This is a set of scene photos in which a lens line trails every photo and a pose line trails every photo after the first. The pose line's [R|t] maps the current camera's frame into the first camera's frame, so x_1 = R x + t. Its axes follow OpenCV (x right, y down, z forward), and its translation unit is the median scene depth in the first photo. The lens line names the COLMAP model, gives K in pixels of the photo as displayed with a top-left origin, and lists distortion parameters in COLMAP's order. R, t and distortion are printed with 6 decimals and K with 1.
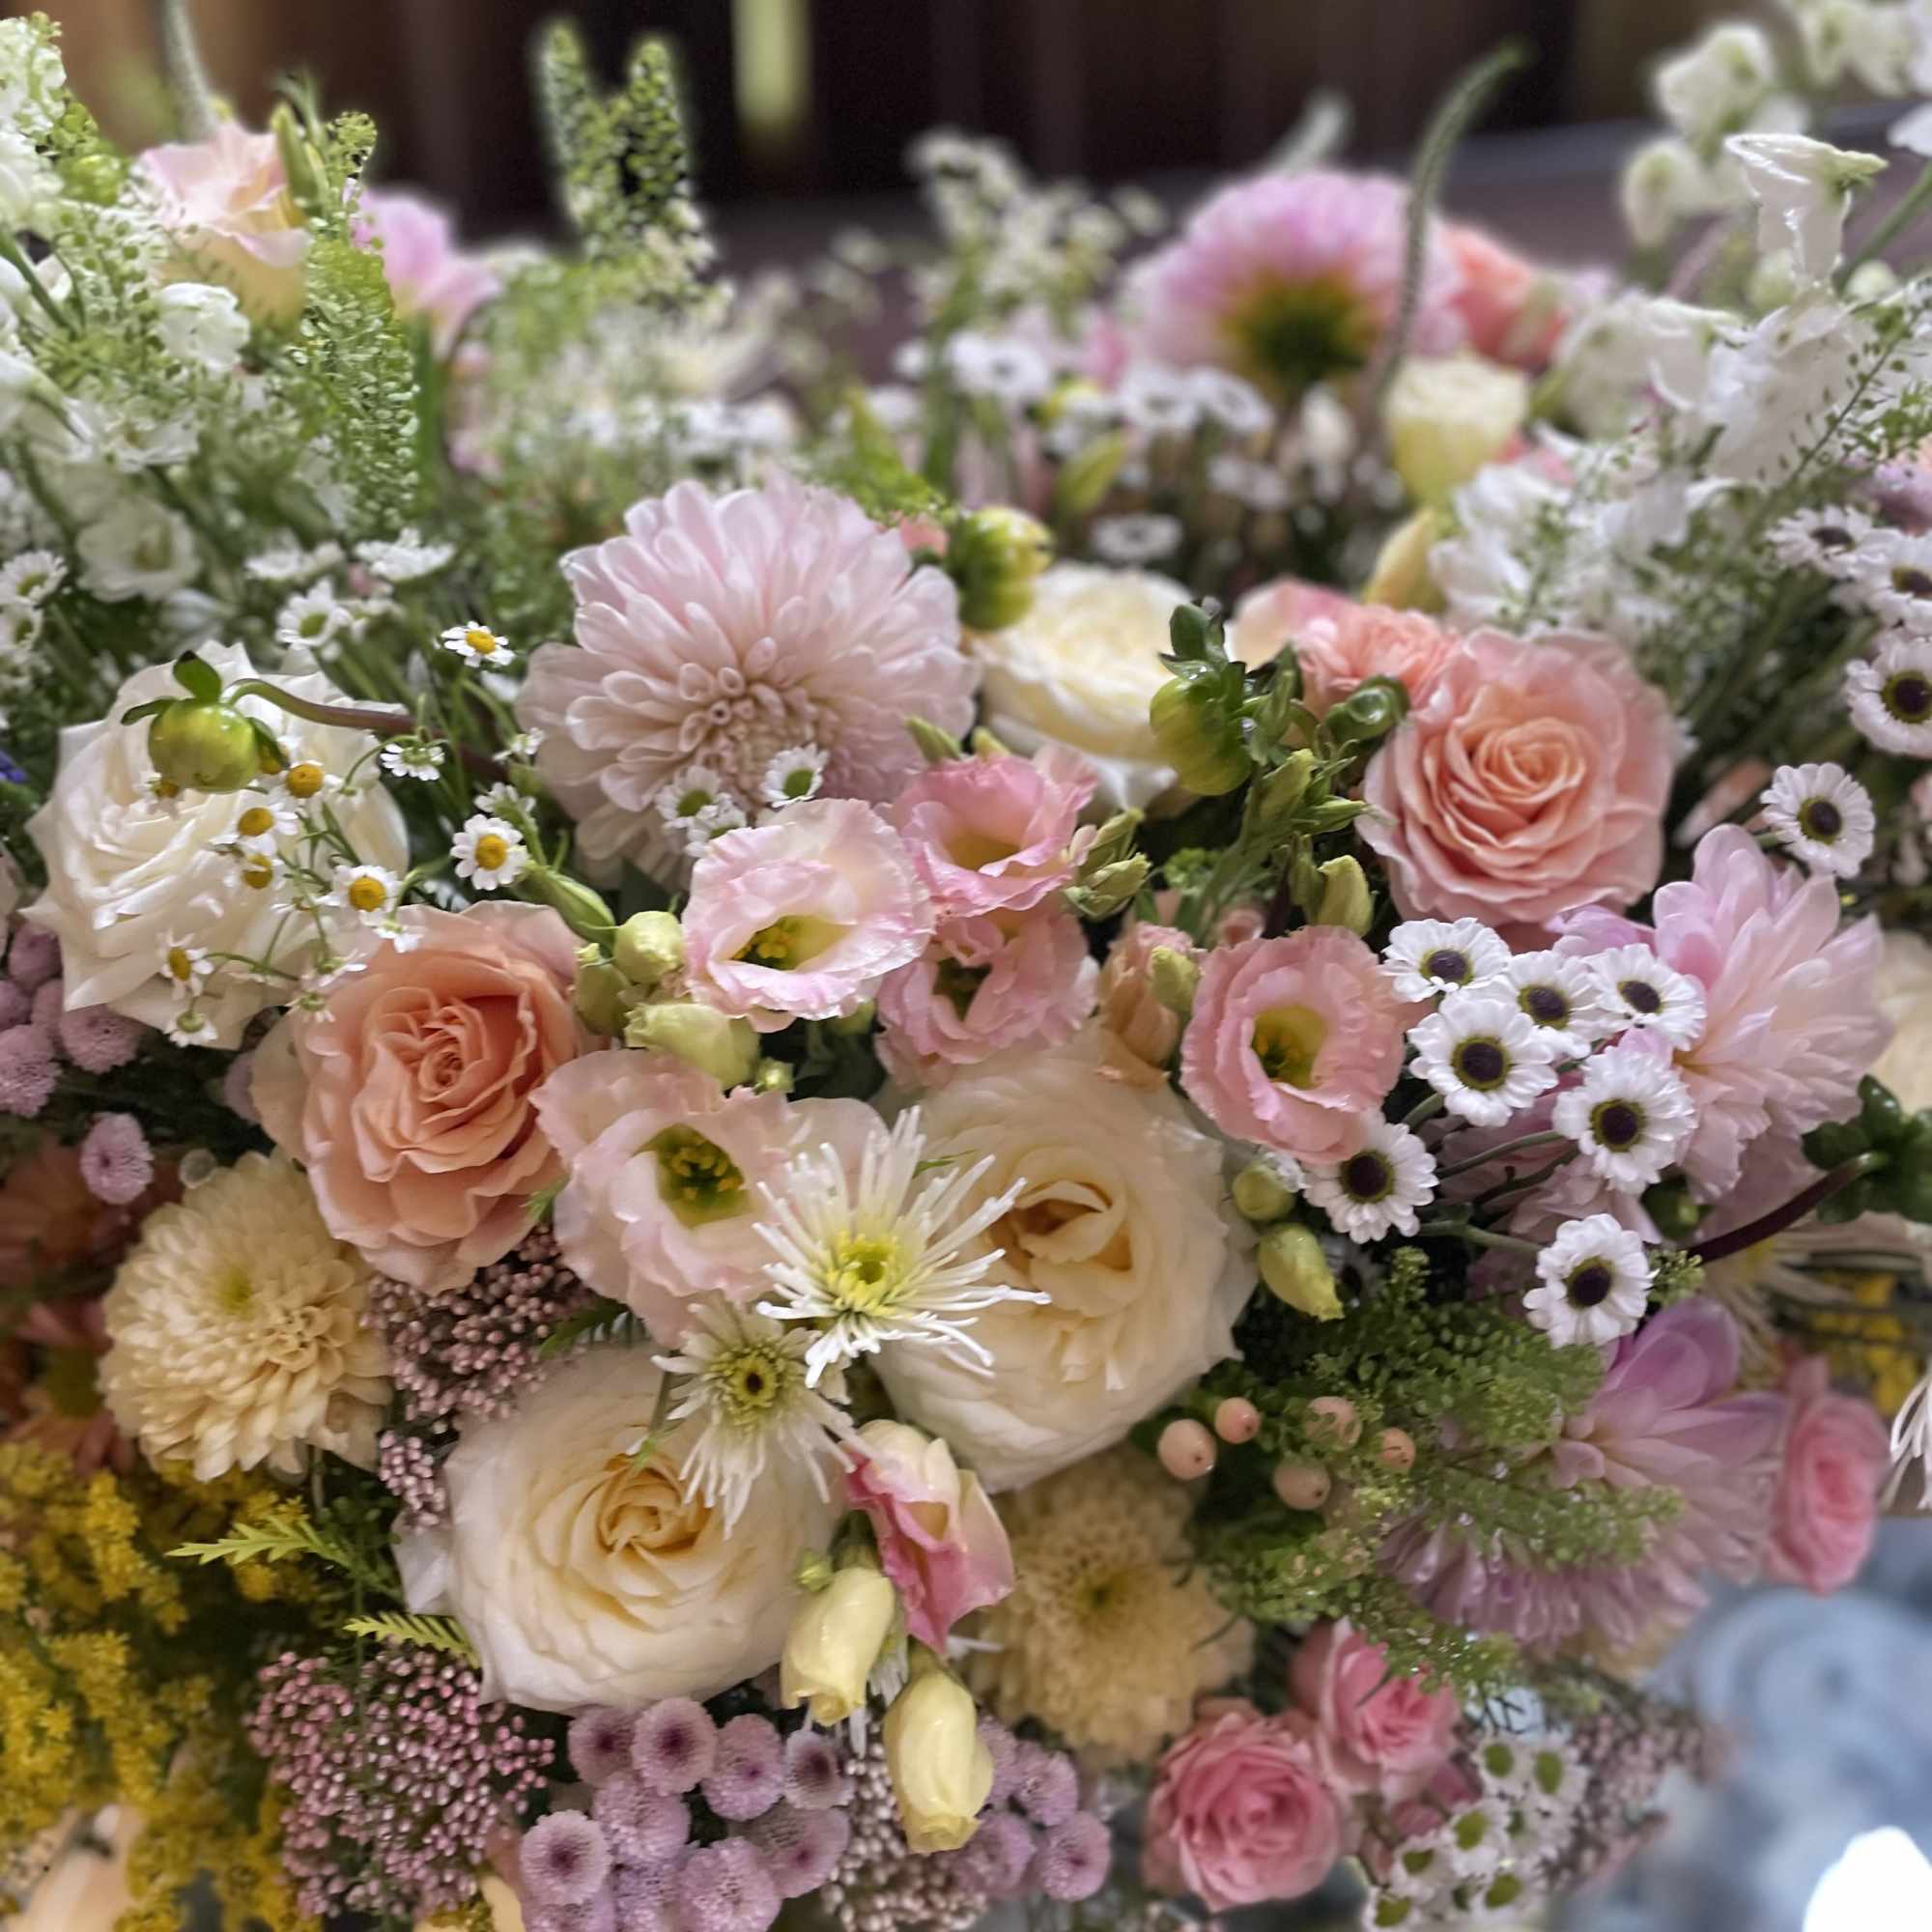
lens RADIAL K [[1920.1, 0, 960.0], [0, 1920.1, 905.2], [0, 0, 1]] dist [0.115648, -0.220476]
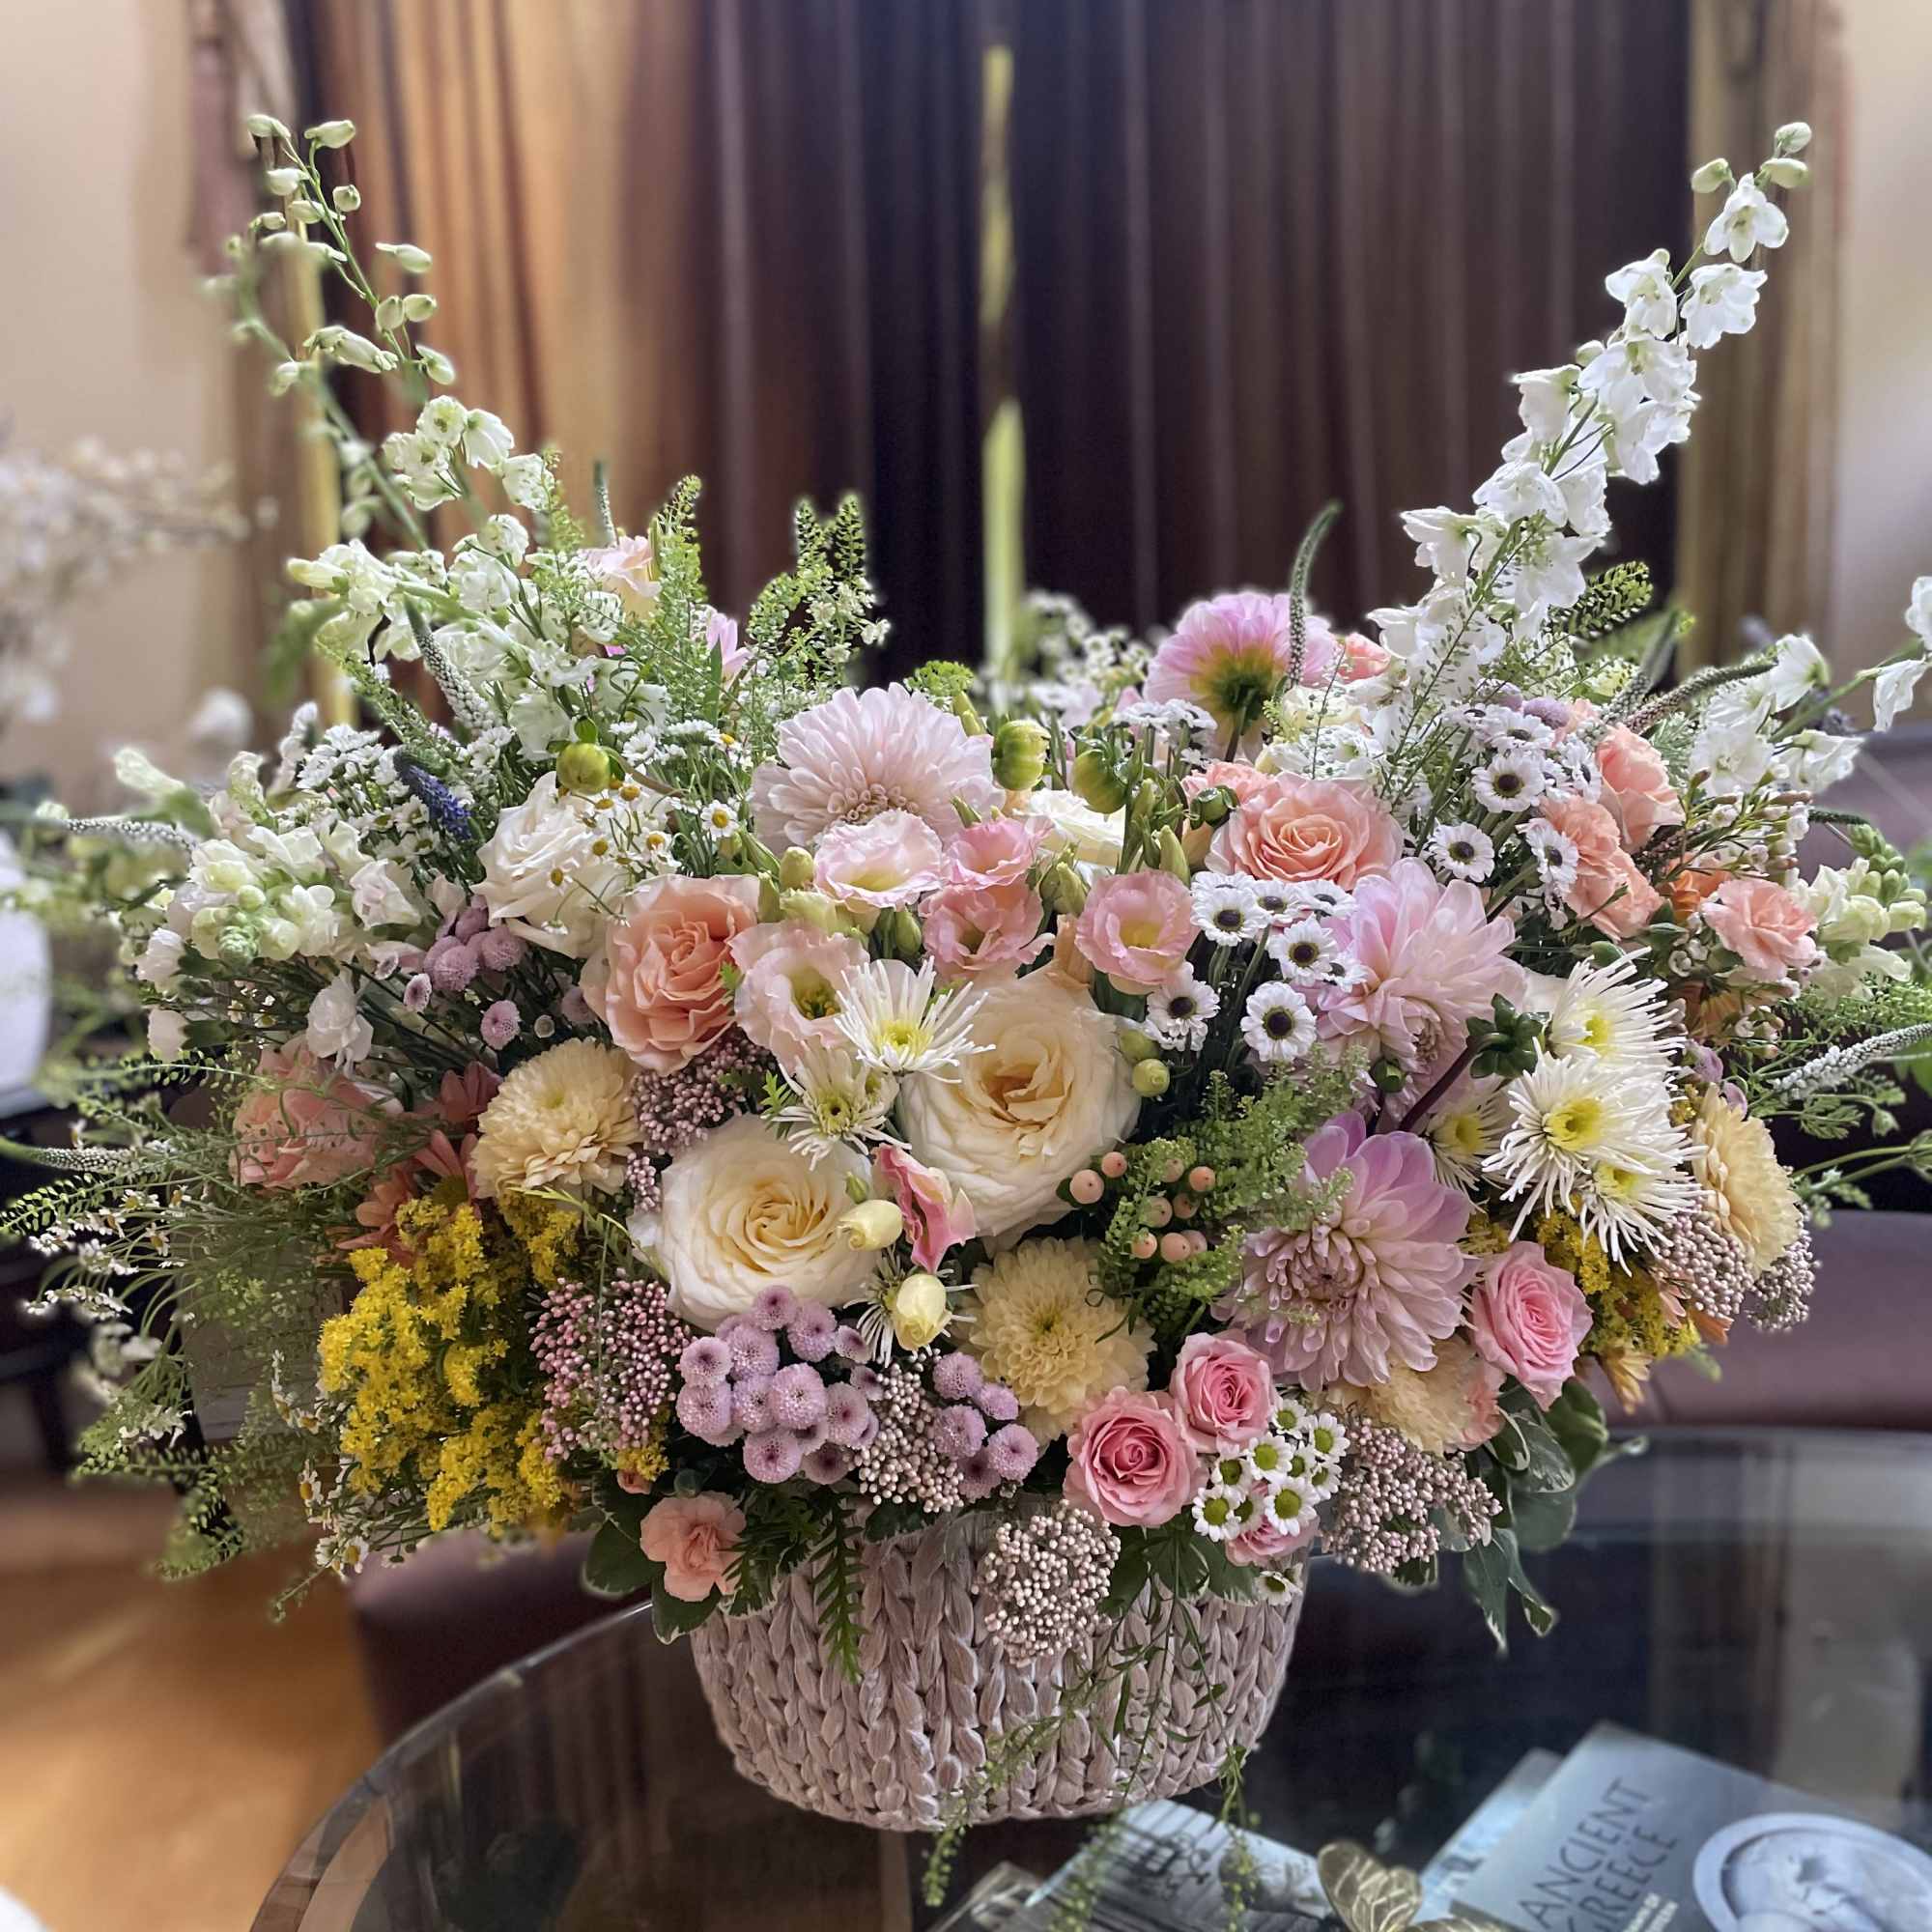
lens RADIAL K [[1913.6, 0, 1001.8], [0, 1913.6, 944.1], [0, 0, 1]] dist [0.114842, -0.224276]
pose [[0.993072, 0.015379, -0.116495, 0.237037], [-0.052203, 0.945933, -0.320135, 0.624625], [0.105273, 0.323999, 0.940182, -0.662897]]
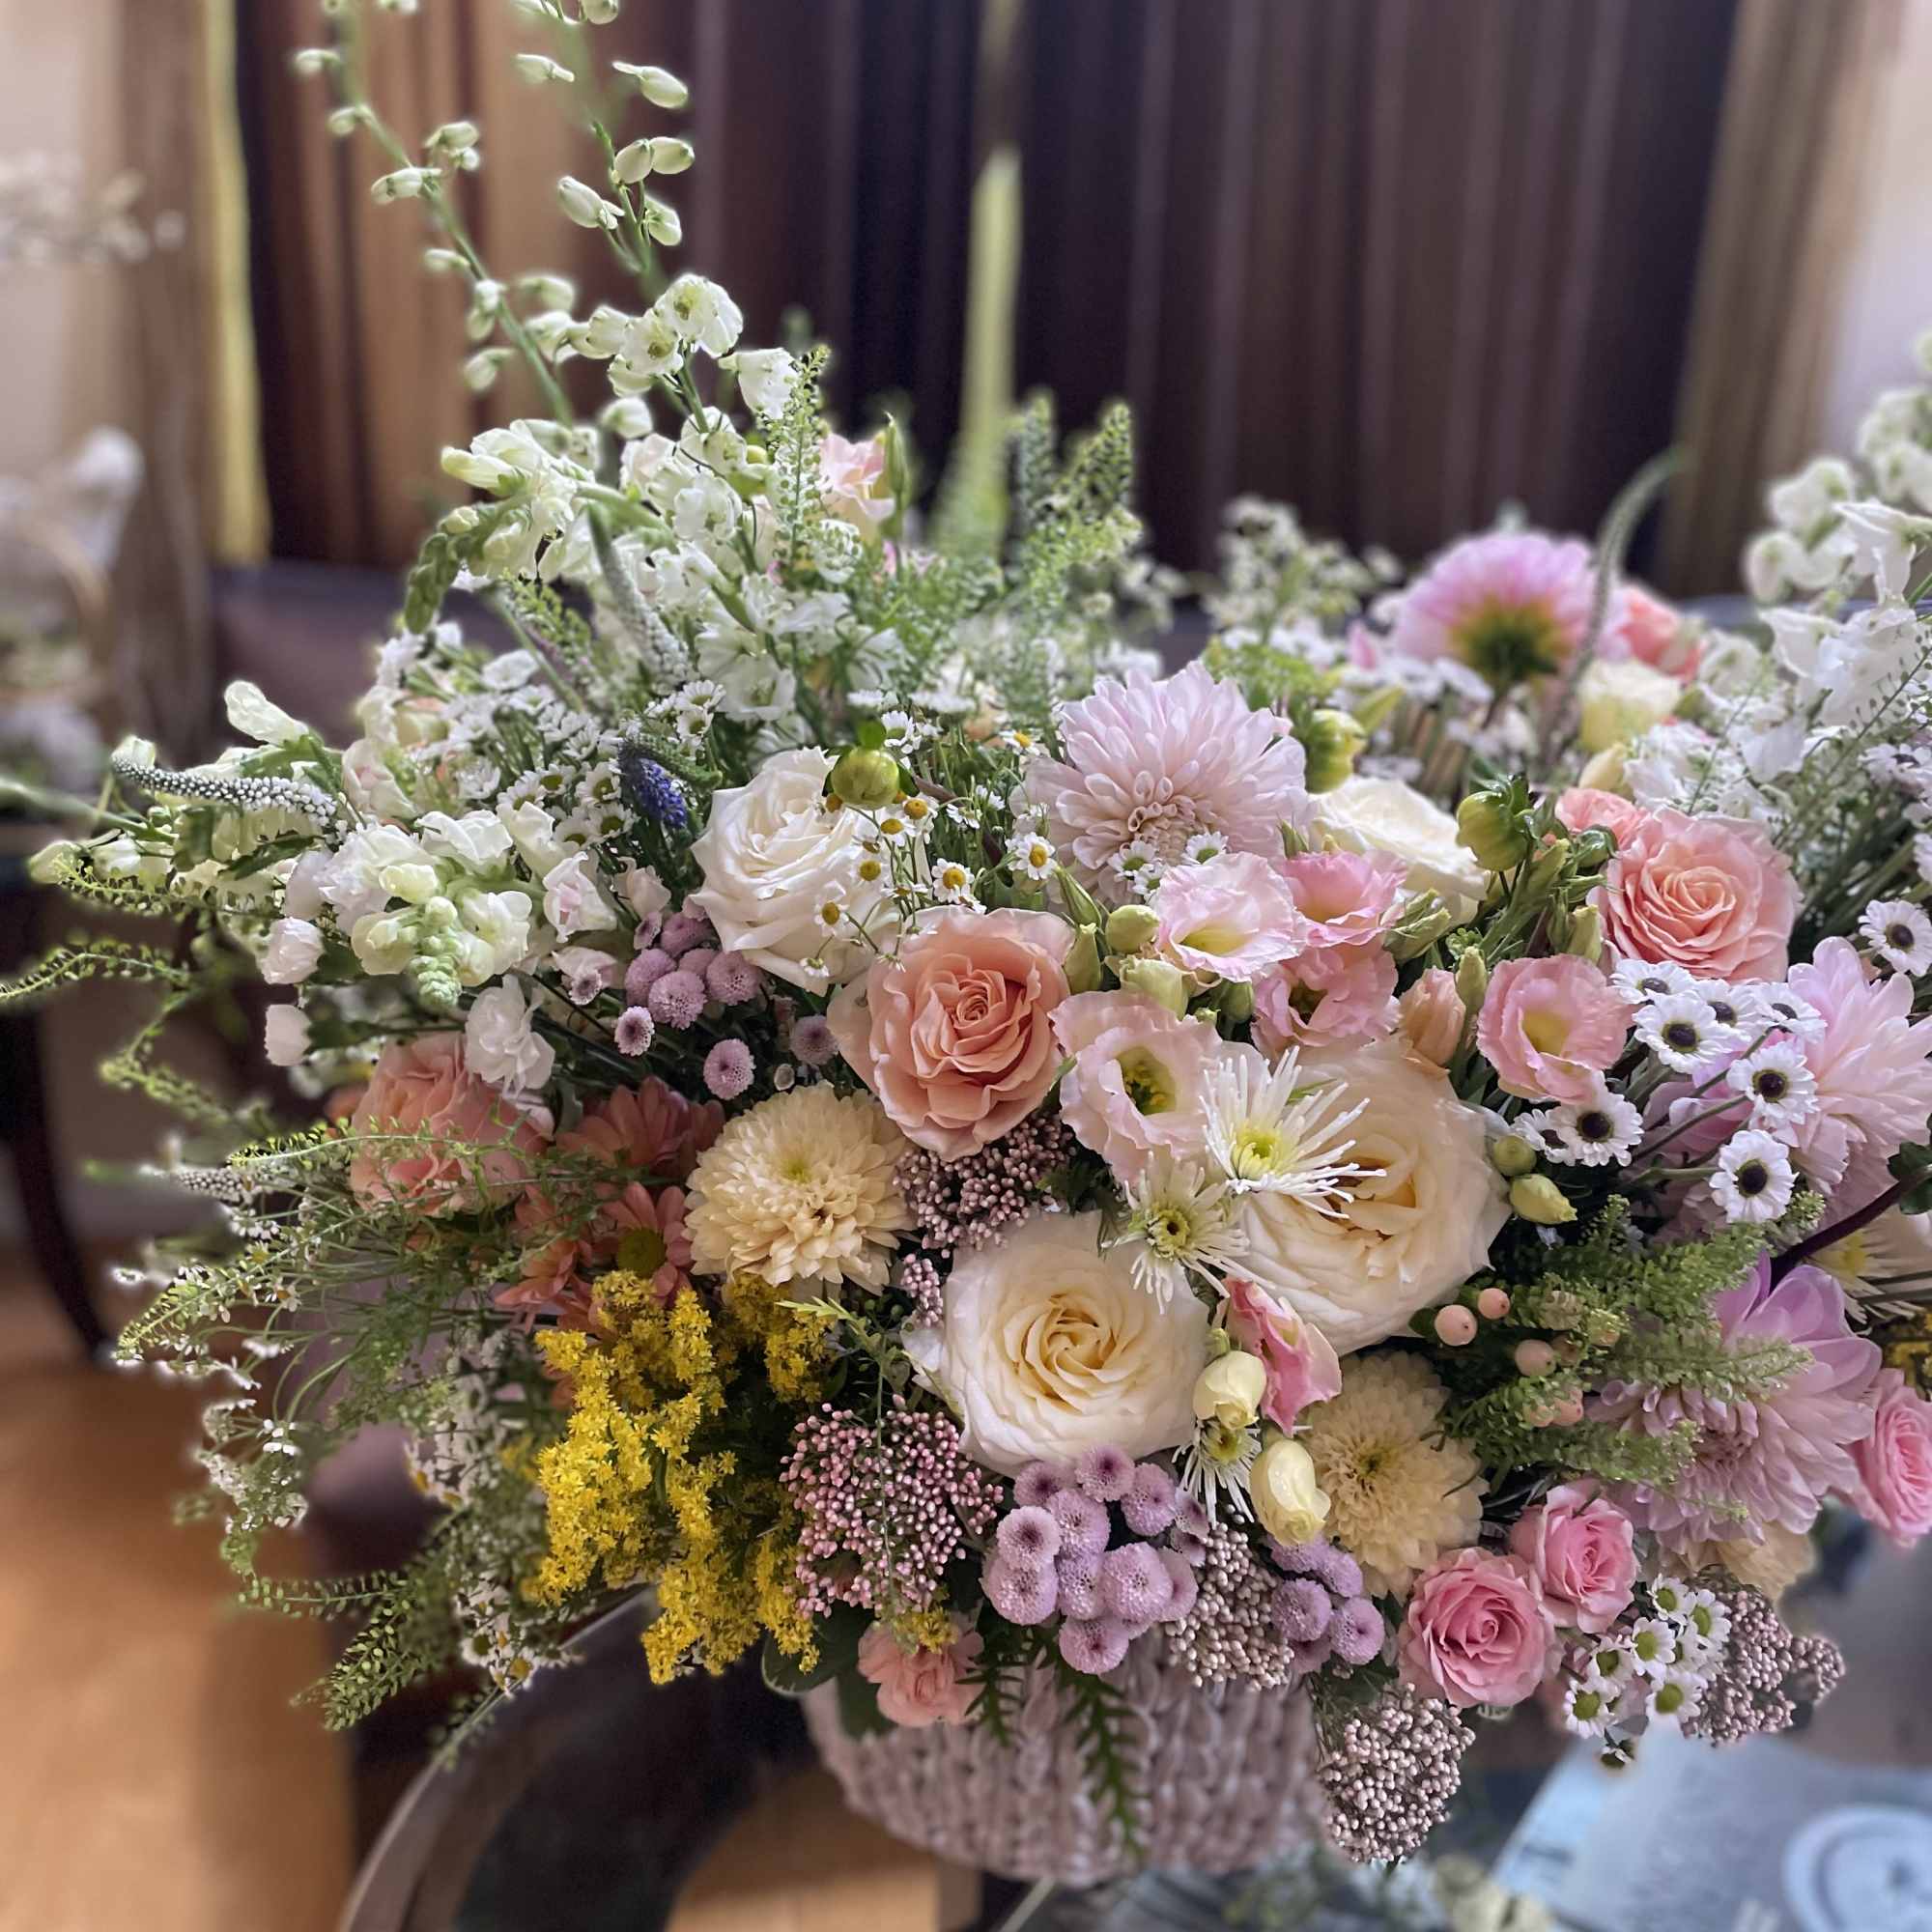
lens RADIAL K [[1911.1, 0, 968.0], [0, 1911.1, 935.6], [0, 0, 1]] dist [0.111708, -0.203850]
pose [[0.996211, 0.083303, -0.024995, -0.231220], [-0.086619, 0.976175, -0.198945, 0.315943], [0.007827, 0.200357, 0.979692, -0.459502]]
